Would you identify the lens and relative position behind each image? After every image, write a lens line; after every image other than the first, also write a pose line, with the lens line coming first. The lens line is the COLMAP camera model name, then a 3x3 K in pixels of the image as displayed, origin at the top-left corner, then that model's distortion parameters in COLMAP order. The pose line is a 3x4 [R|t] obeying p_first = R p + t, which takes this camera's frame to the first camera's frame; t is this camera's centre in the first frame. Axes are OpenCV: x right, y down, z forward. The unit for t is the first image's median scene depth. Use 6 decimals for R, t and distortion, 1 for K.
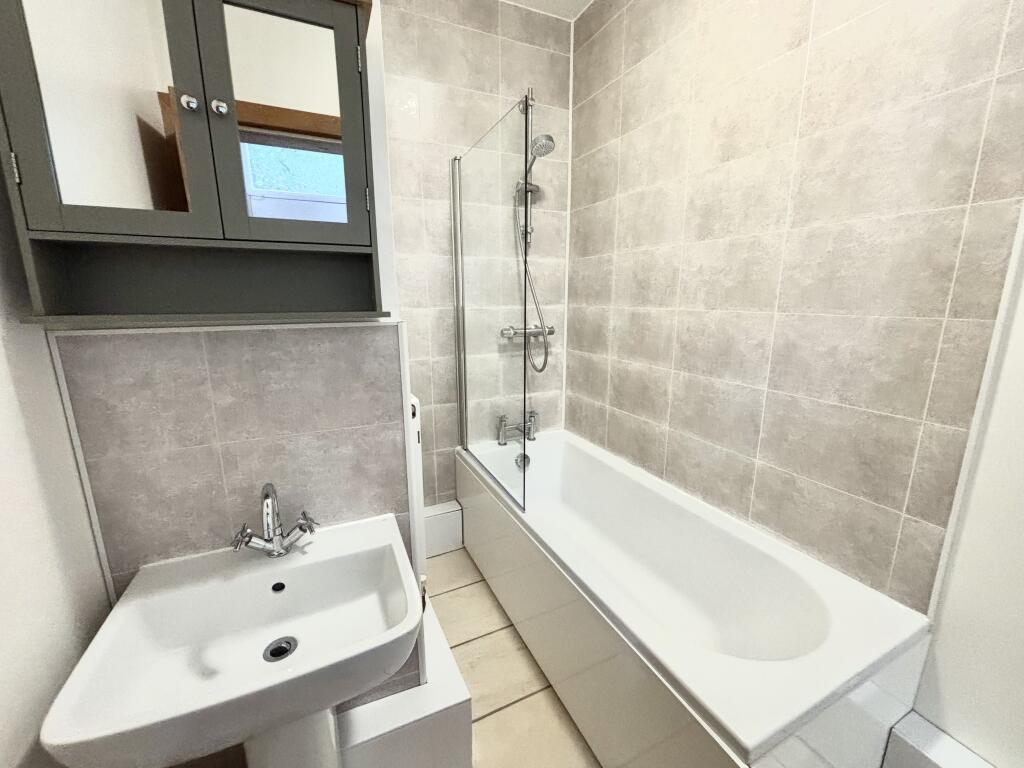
lens RADIAL K [[414.5, 0, 514.0], [0, 414.5, 382.1], [0, 0, 1]] dist [-0.001500, -0.000117]
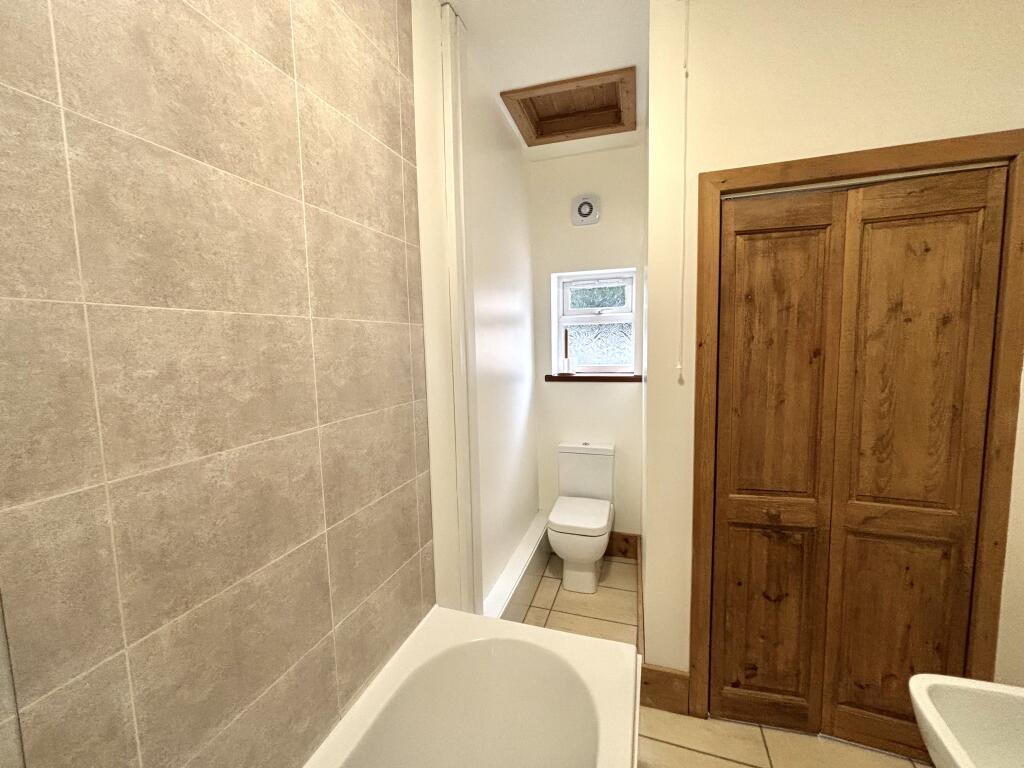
lens RADIAL K [[414.5, 0, 514.0], [0, 414.5, 382.1], [0, 0, 1]] dist [-0.001500, -0.000117]
pose [[-0.713513, -0.048638, 0.698951, -0.116330], [0.167792, 0.956696, 0.237861, -0.356756], [-0.680253, 0.286995, -0.674455, 1.234512]]
